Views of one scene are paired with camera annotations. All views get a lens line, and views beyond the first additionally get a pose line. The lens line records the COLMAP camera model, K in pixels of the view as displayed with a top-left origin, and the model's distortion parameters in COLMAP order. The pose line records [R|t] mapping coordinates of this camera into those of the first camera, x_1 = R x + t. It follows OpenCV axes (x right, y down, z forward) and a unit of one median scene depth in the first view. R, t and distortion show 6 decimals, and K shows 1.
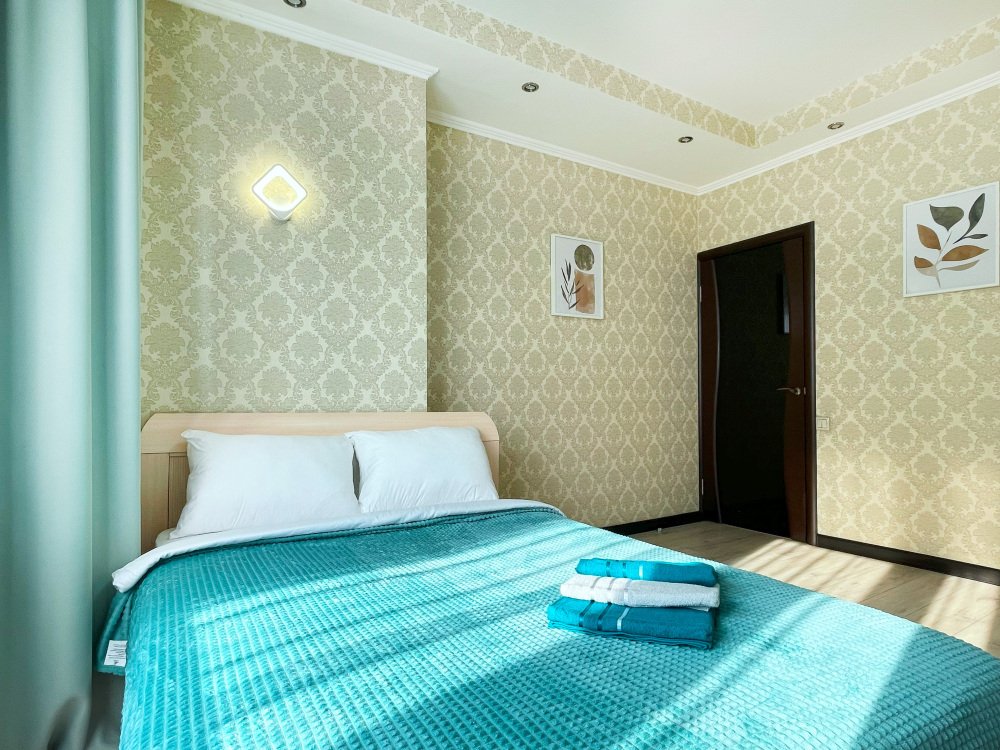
lens RADIAL K [[558.4, 0, 507.7], [0, 558.4, 392.8], [0, 0, 1]] dist [0.000983, -0.001012]
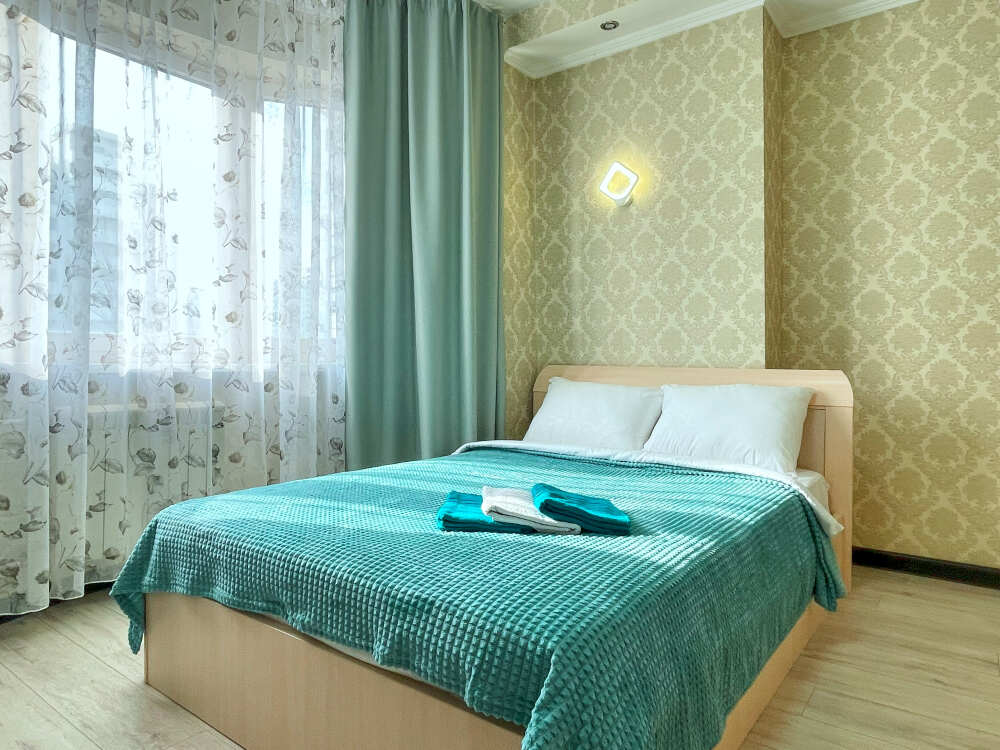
lens RADIAL K [[632.6, 0, 500.0], [0, 632.6, 371.3], [0, 0, 1]] dist [-0.002433, -0.003518]
pose [[0.370272, 0.019981, -0.928708, 0.530957], [0.003771, 0.999728, 0.023013, 0.010285], [0.928916, -0.012024, 0.370096, 0.169883]]
